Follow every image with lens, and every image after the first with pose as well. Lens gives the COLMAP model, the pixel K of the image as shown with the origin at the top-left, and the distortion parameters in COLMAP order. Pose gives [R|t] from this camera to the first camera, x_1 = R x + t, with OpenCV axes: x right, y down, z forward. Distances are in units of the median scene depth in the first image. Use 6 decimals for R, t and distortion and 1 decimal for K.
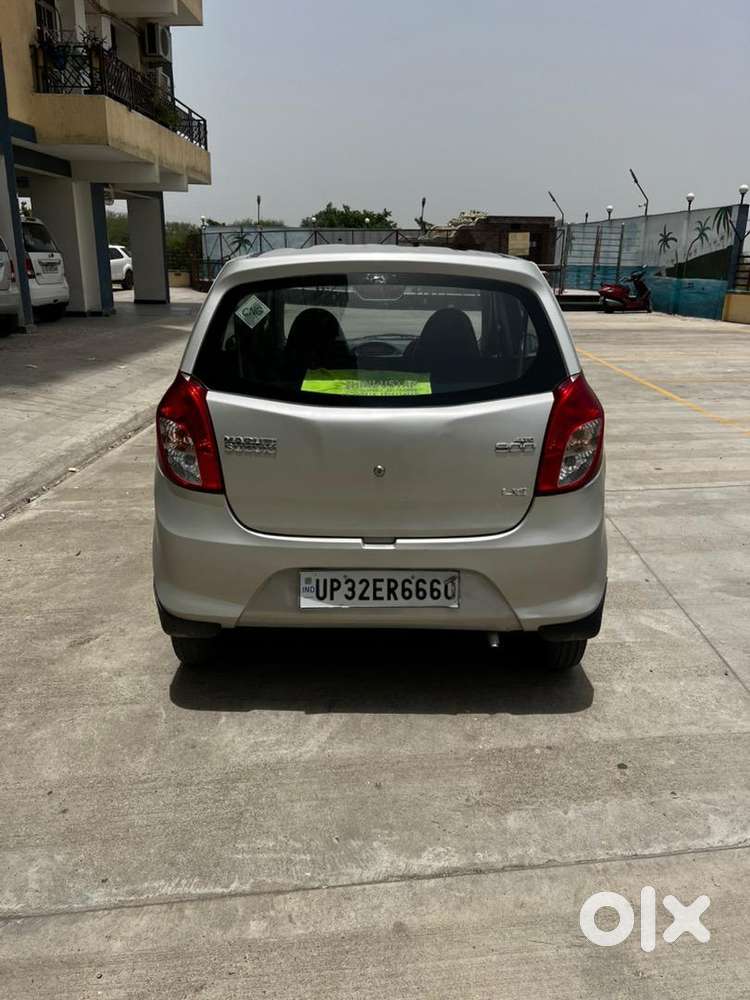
lens RADIAL K [[778.0, 0, 375.0], [0, 778.0, 500.0], [0, 0, 1]] dist [0.044694, -0.057381]
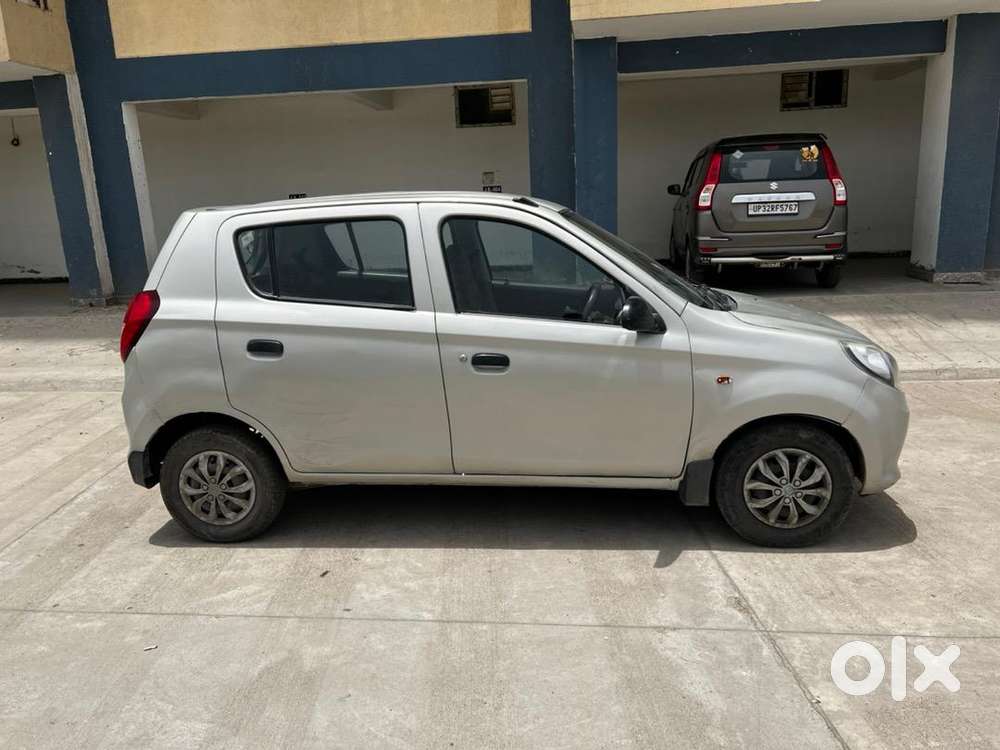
lens RADIAL K [[778.0, 0, 500.0], [0, 778.0, 375.0], [0, 0, 1]] dist [0.044694, -0.057381]
pose [[-0.108241, 0.227351, -0.967779, 1.174679], [-0.250773, 0.935772, 0.247879, -0.392605], [0.961975, 0.269523, -0.044276, 1.279623]]
